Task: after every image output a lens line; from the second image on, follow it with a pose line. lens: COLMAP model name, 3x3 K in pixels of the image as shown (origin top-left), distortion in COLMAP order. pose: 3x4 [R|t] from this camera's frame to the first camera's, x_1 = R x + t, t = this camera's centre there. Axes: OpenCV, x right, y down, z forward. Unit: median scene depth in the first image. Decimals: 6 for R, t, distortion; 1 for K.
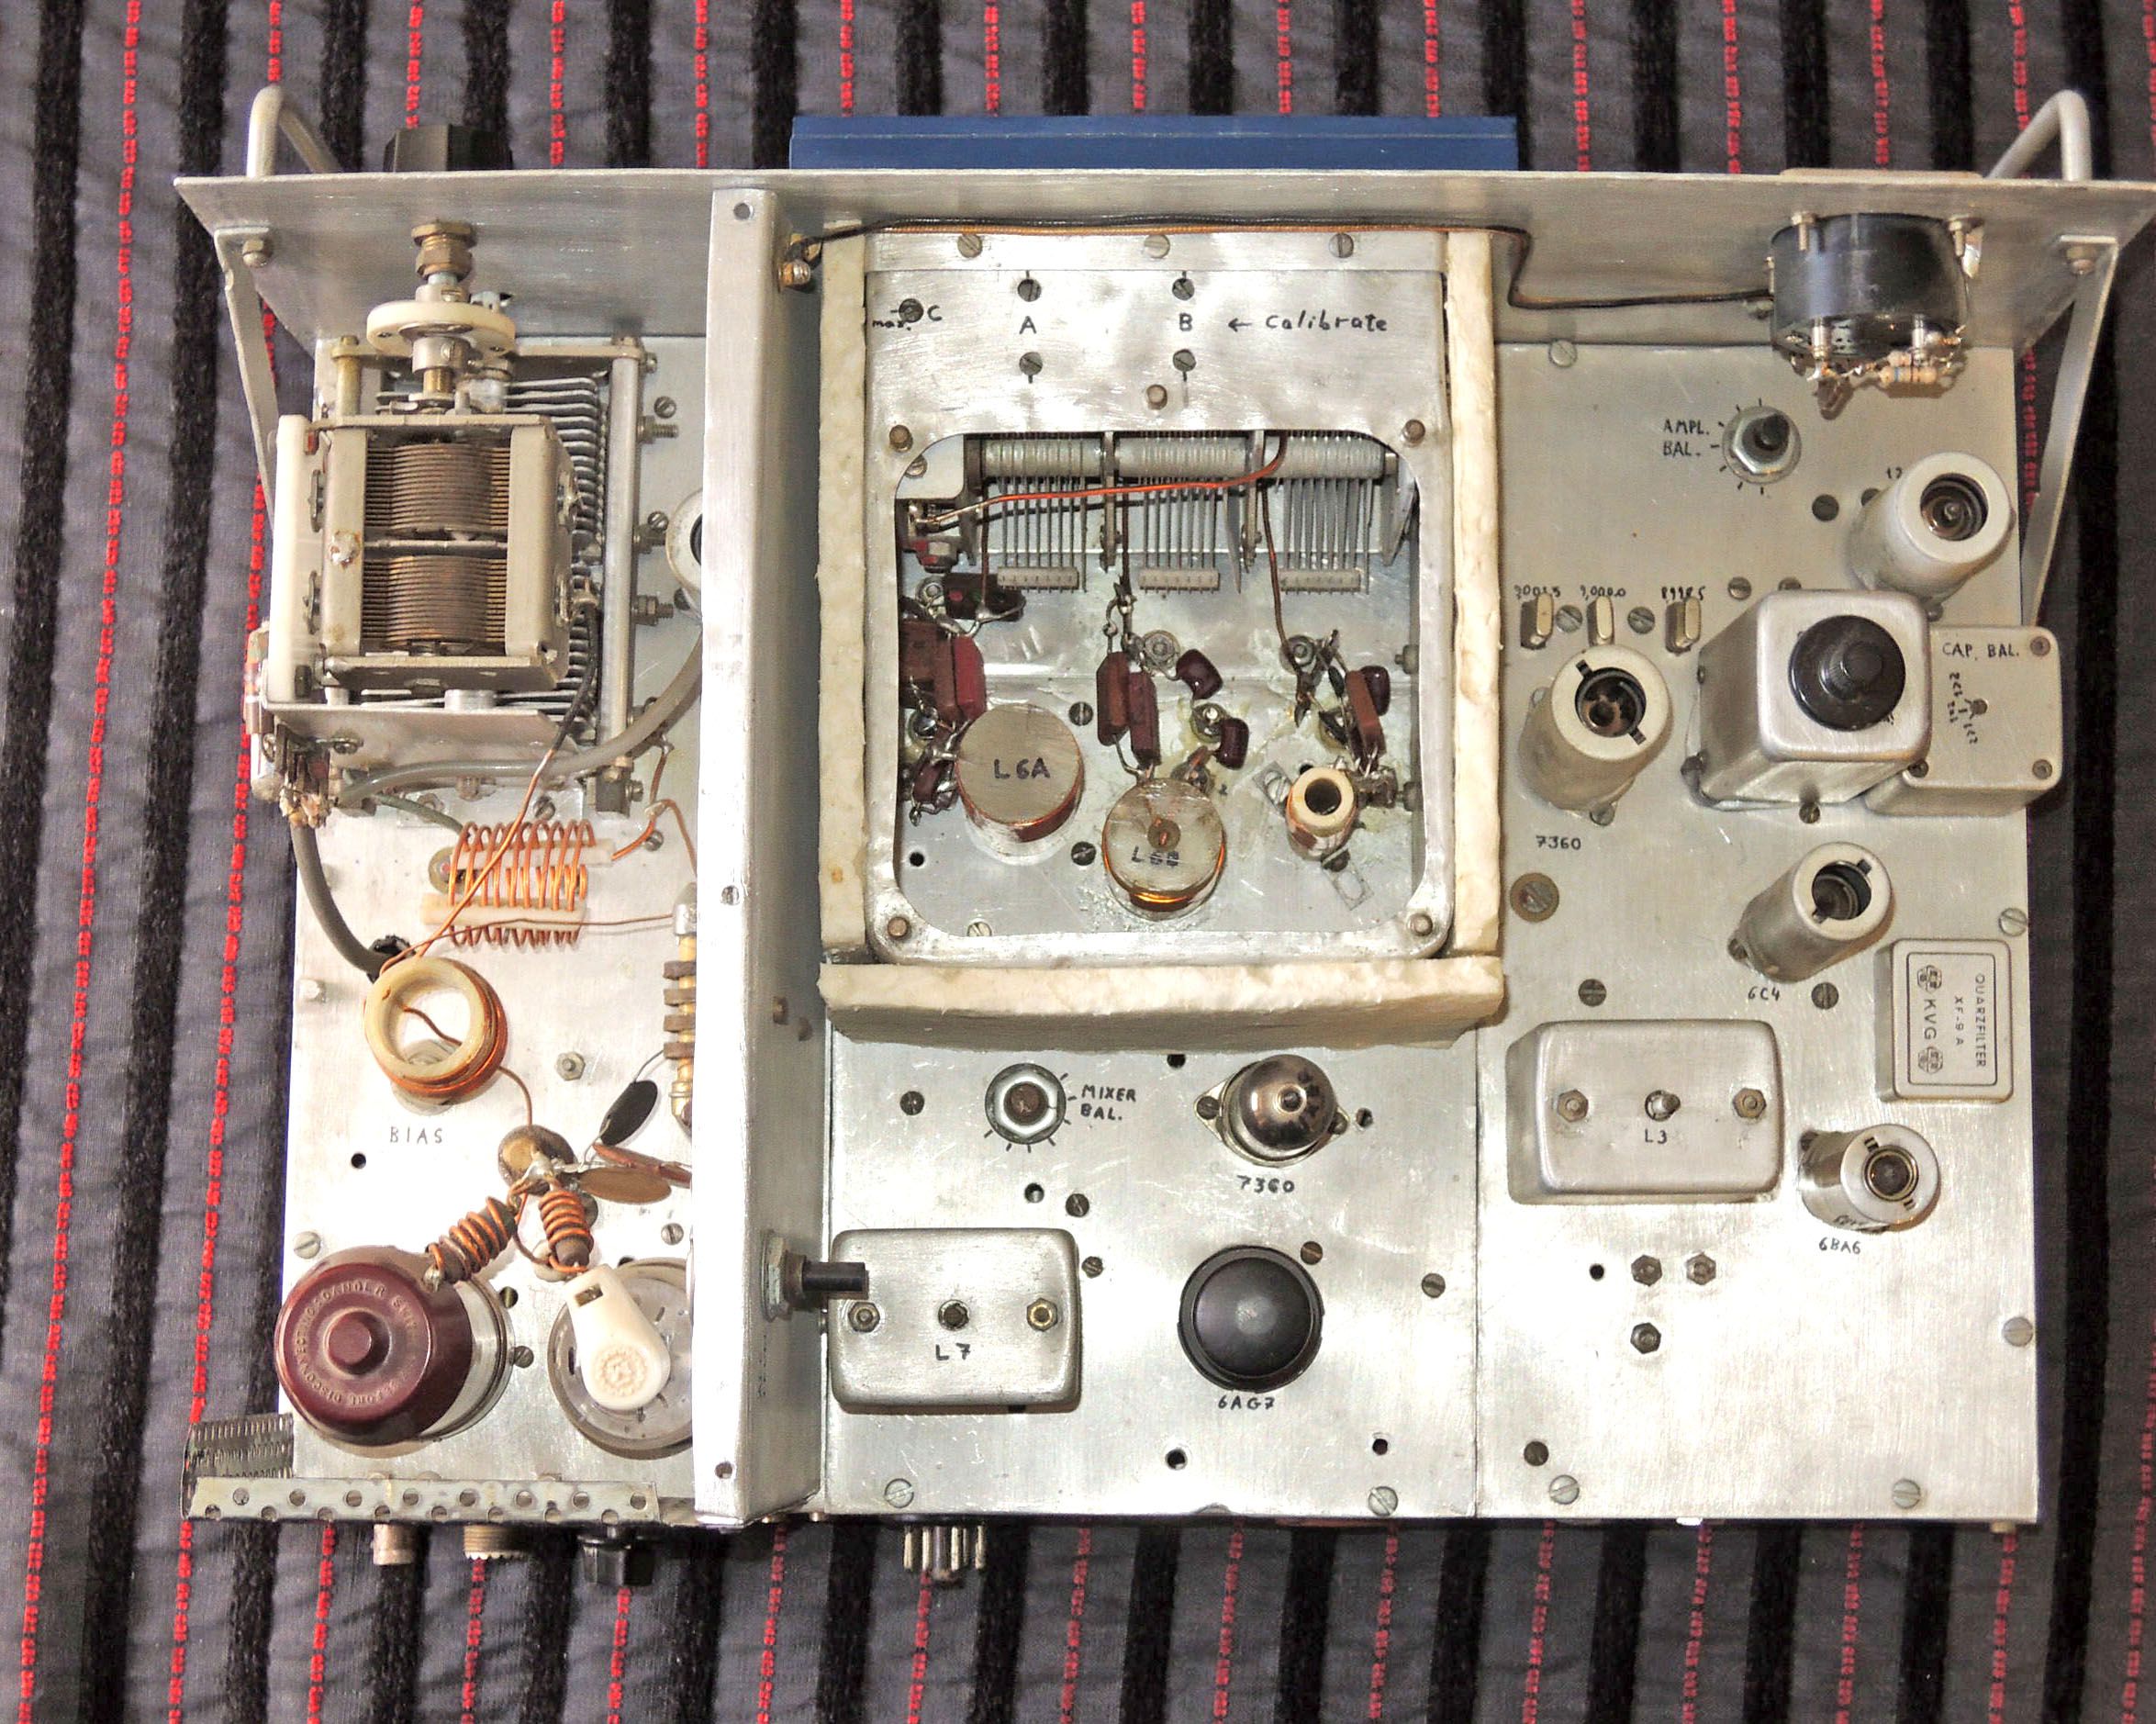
lens RADIAL K [[3958.9, 0, 1078.0], [0, 3958.9, 862.0], [0, 0, 1]] dist [-0.059146, 0.028142]
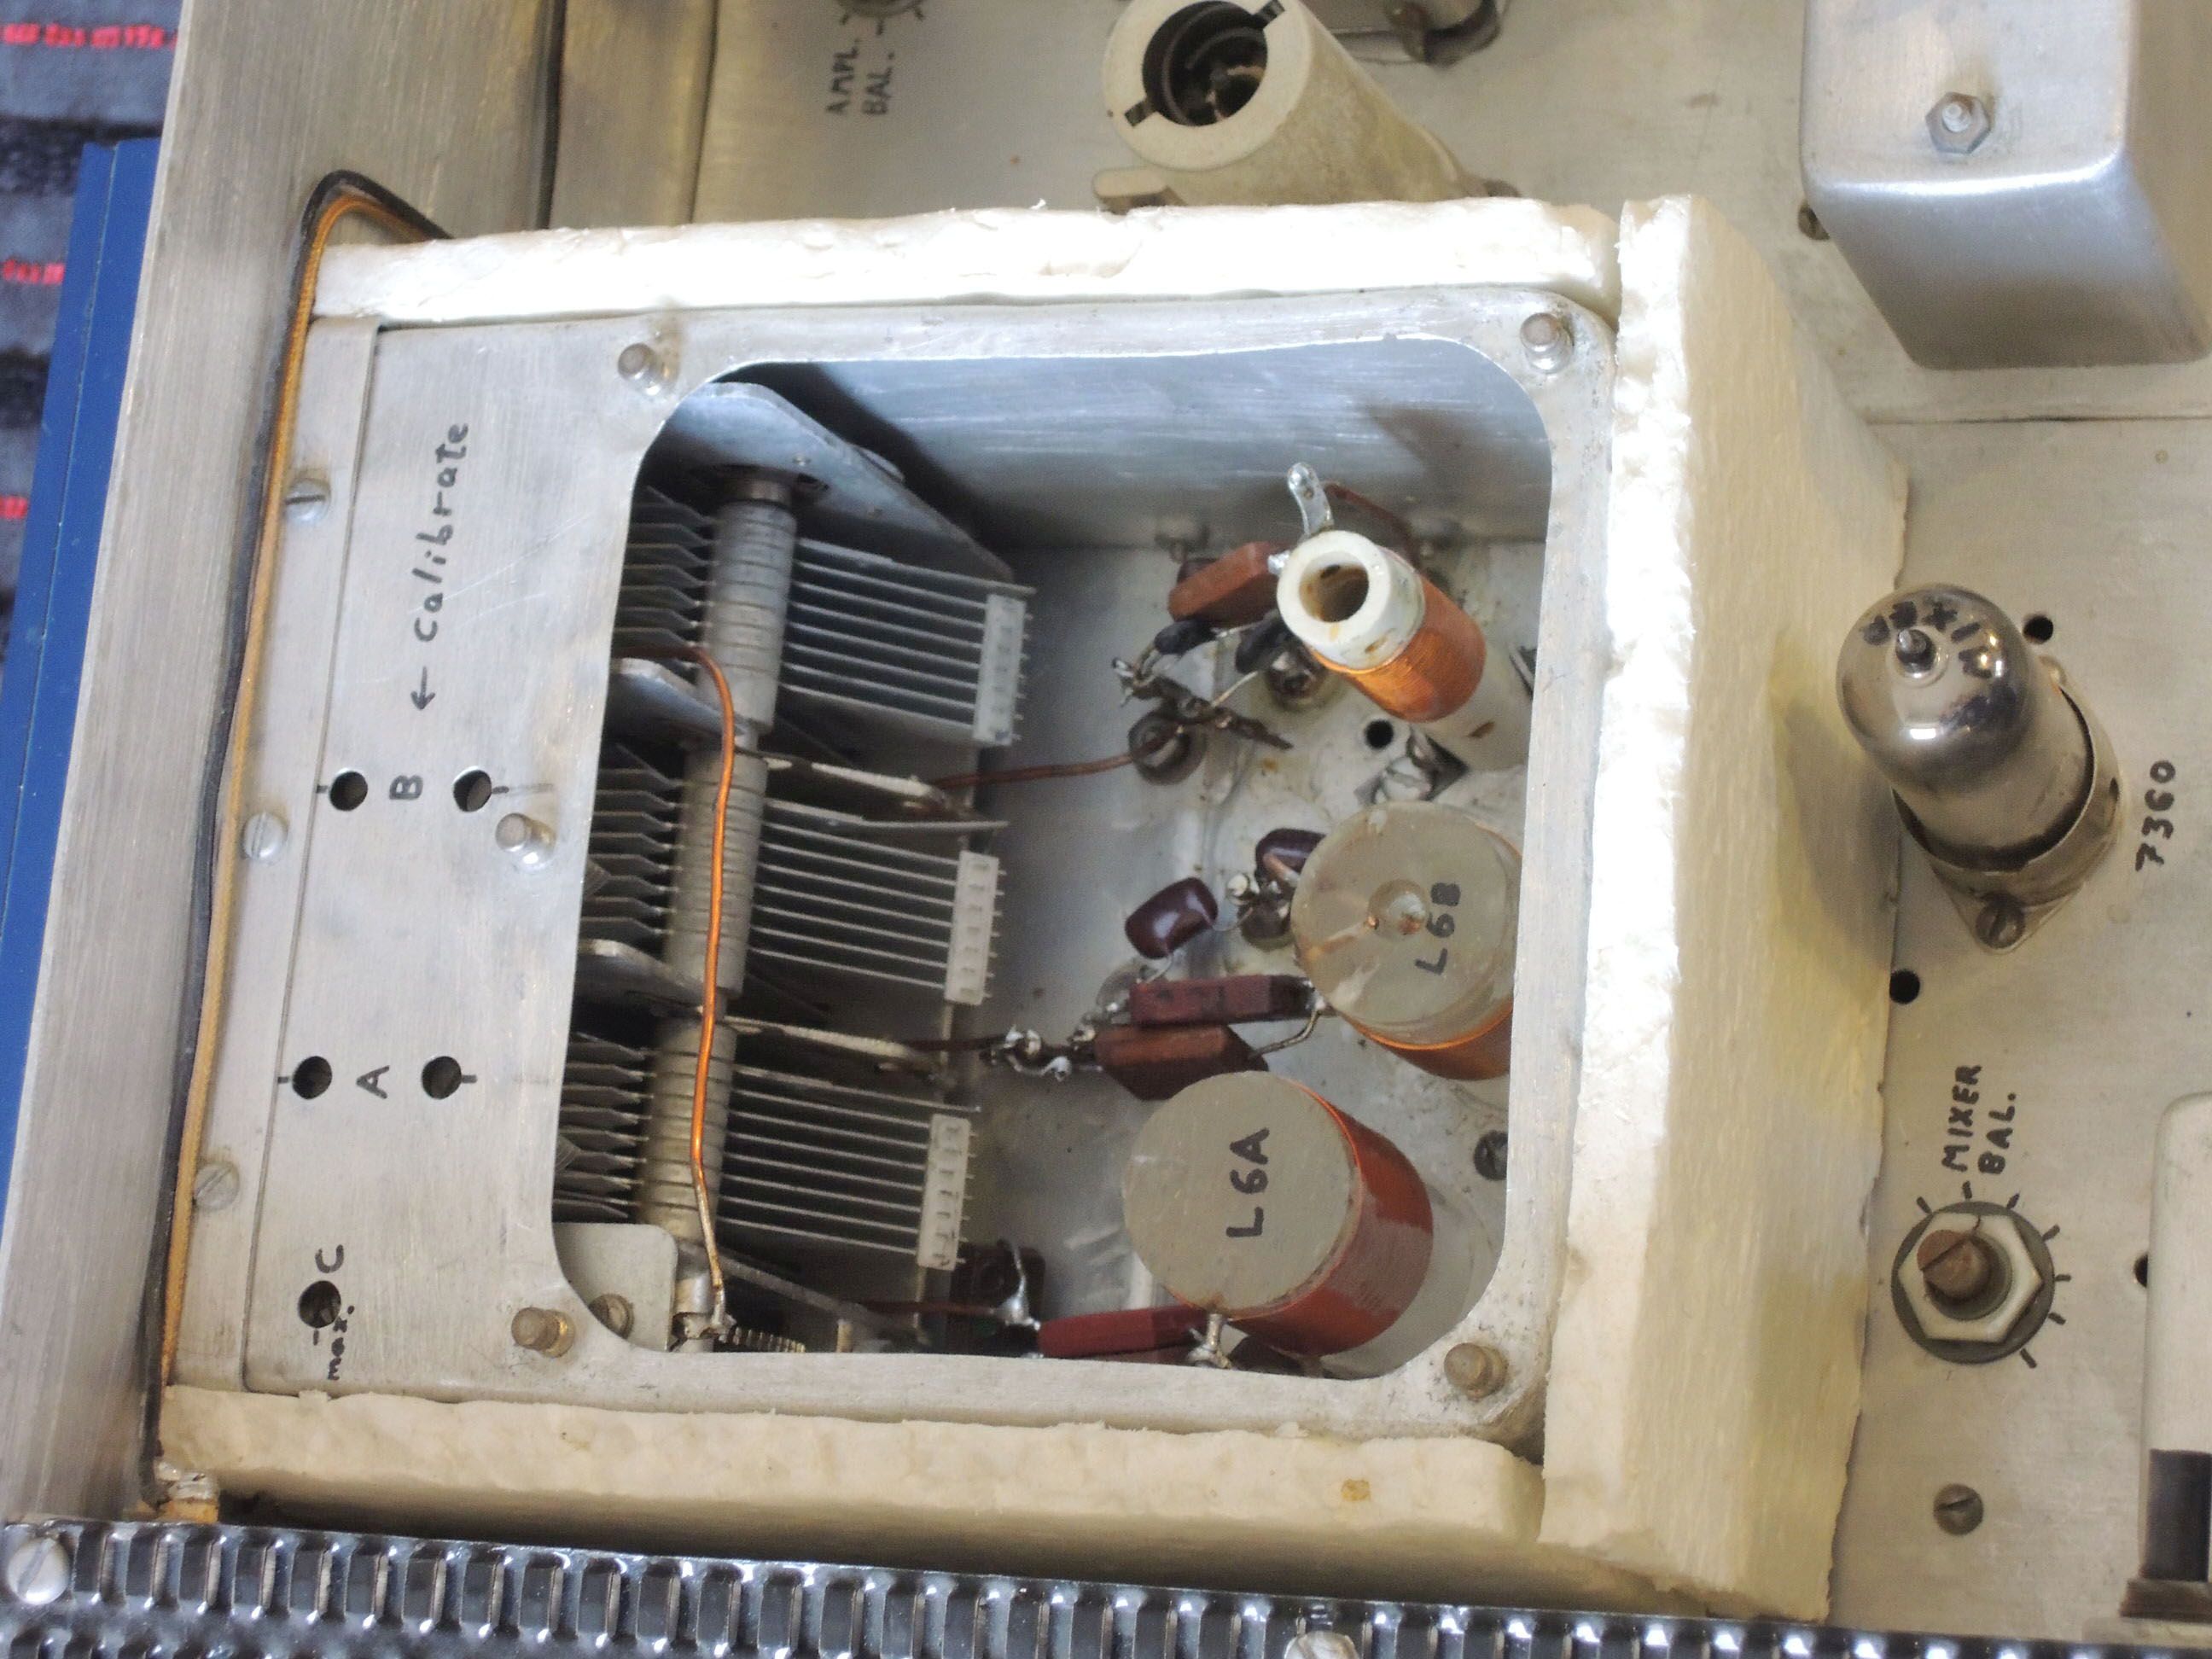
lens RADIAL K [[5353.7, 0, 1104.0], [0, 5353.7, 734.2], [0, 0, 1]] dist [-0.098746, -0.345999]
pose [[0.094554, -0.964111, 0.248091, -0.124960], [0.967645, 0.030448, -0.250473, 0.122745], [0.233930, 0.263747, 0.935796, 0.333104]]
